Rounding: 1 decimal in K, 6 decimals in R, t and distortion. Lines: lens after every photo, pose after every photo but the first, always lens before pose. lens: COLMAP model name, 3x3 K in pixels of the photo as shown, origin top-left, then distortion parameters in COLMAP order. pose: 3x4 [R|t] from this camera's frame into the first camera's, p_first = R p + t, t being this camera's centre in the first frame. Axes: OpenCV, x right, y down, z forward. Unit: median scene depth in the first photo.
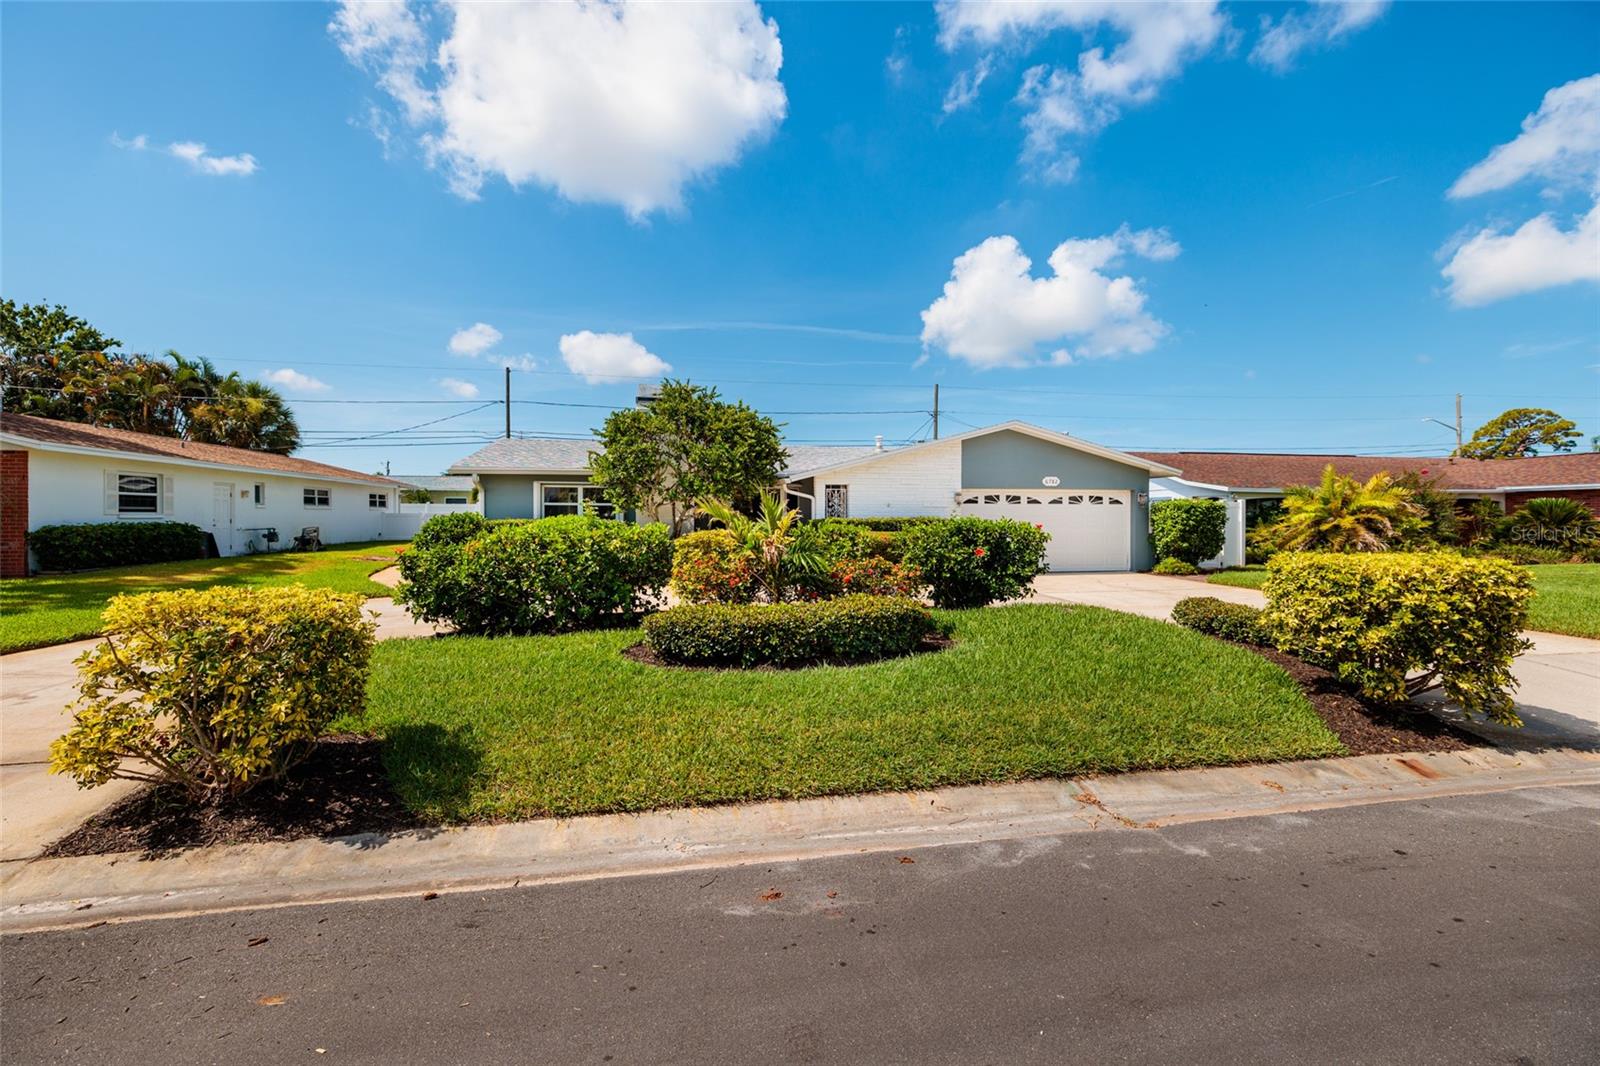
lens RADIAL K [[692.9, 0, 811.0], [0, 692.9, 512.5], [0, 0, 1]] dist [0.005825, -0.001164]
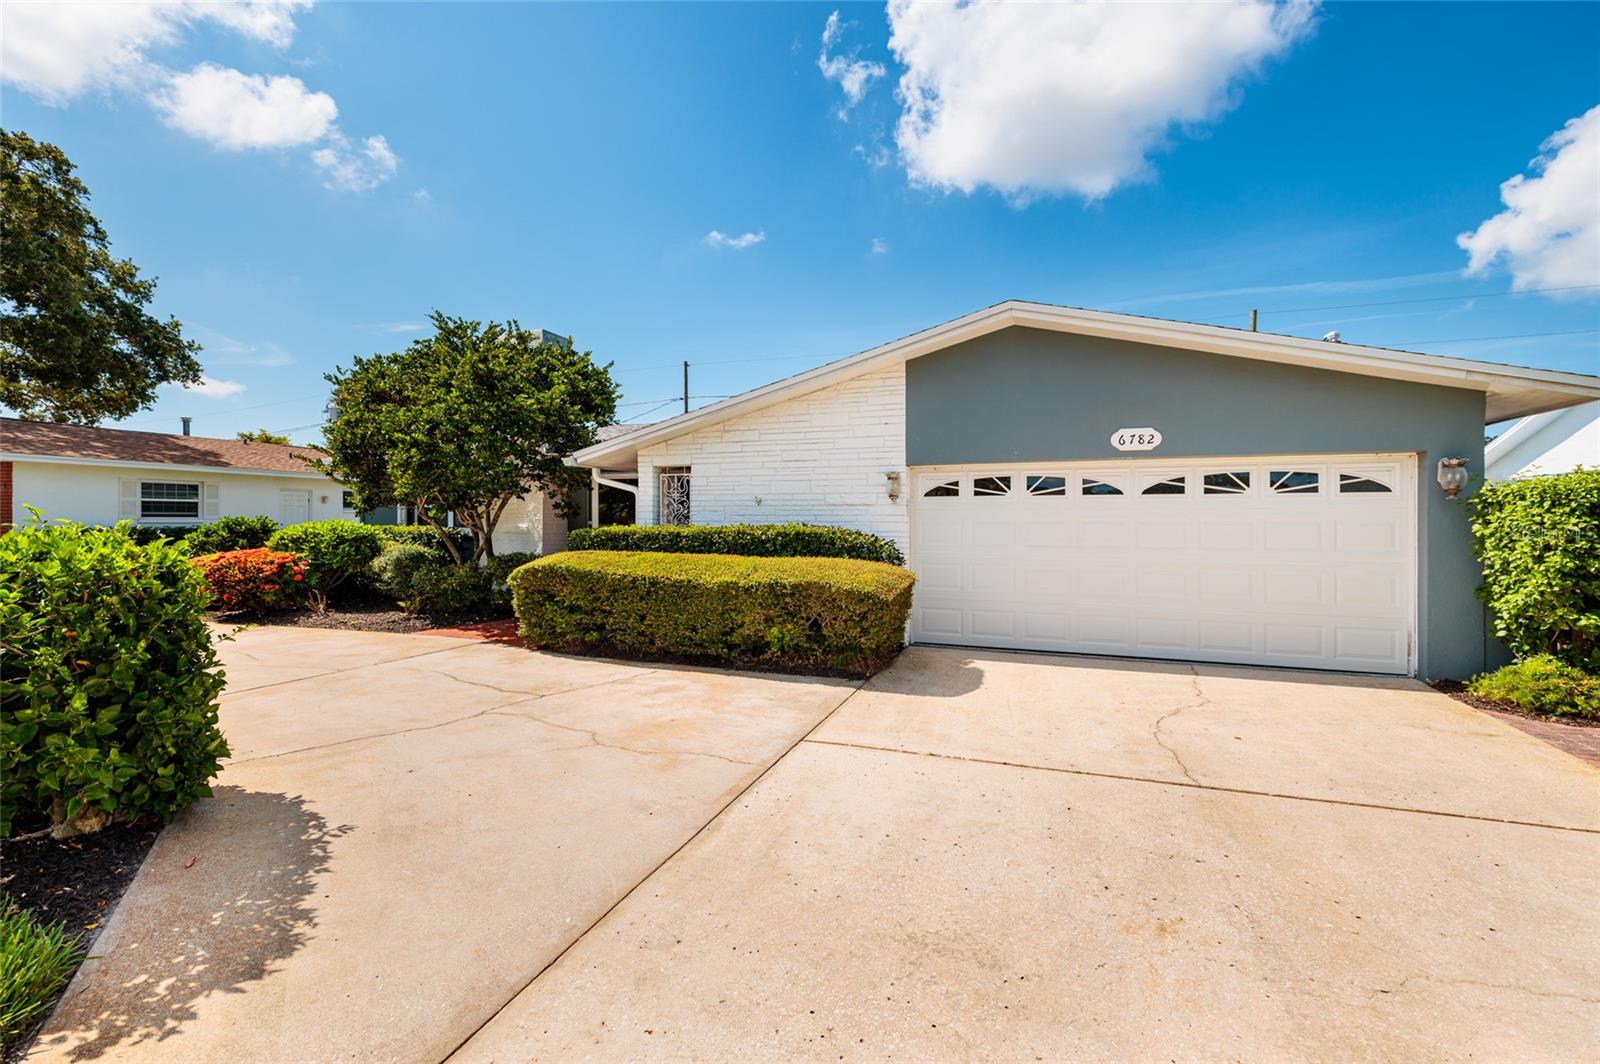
lens RADIAL K [[712.3, 0, 827.3], [0, 712.3, 538.5], [0, 0, 1]] dist [0.009920, -0.001759]
pose [[0.842954, 0.014600, -0.537787, 0.409931], [0.001047, 0.999585, 0.028779, 0.001214], [0.537984, -0.024823, 0.842589, 0.537181]]
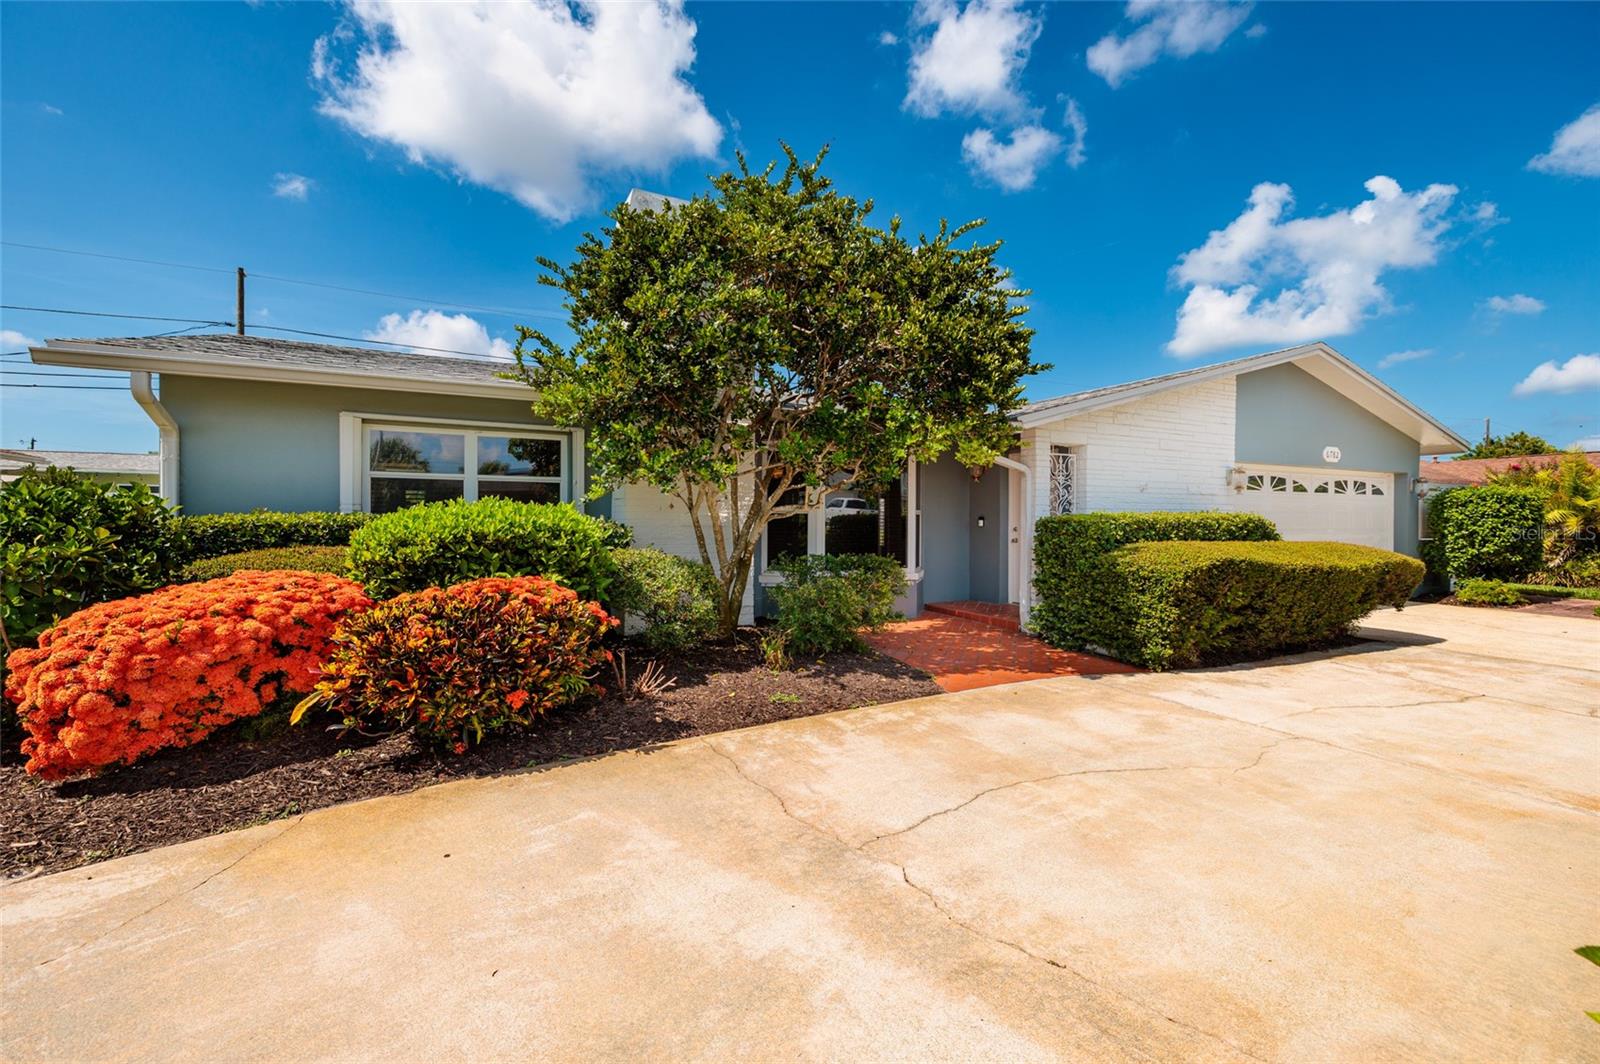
lens RADIAL K [[672.3, 0, 805.6], [0, 672.3, 533.8], [0, 0, 1]] dist [0.005044, -0.001178]
pose [[0.962699, -0.003433, 0.270551, -0.239662], [-0.004214, 0.999608, 0.027677, 0.008939], [-0.270540, -0.027785, 0.962308, 0.551198]]
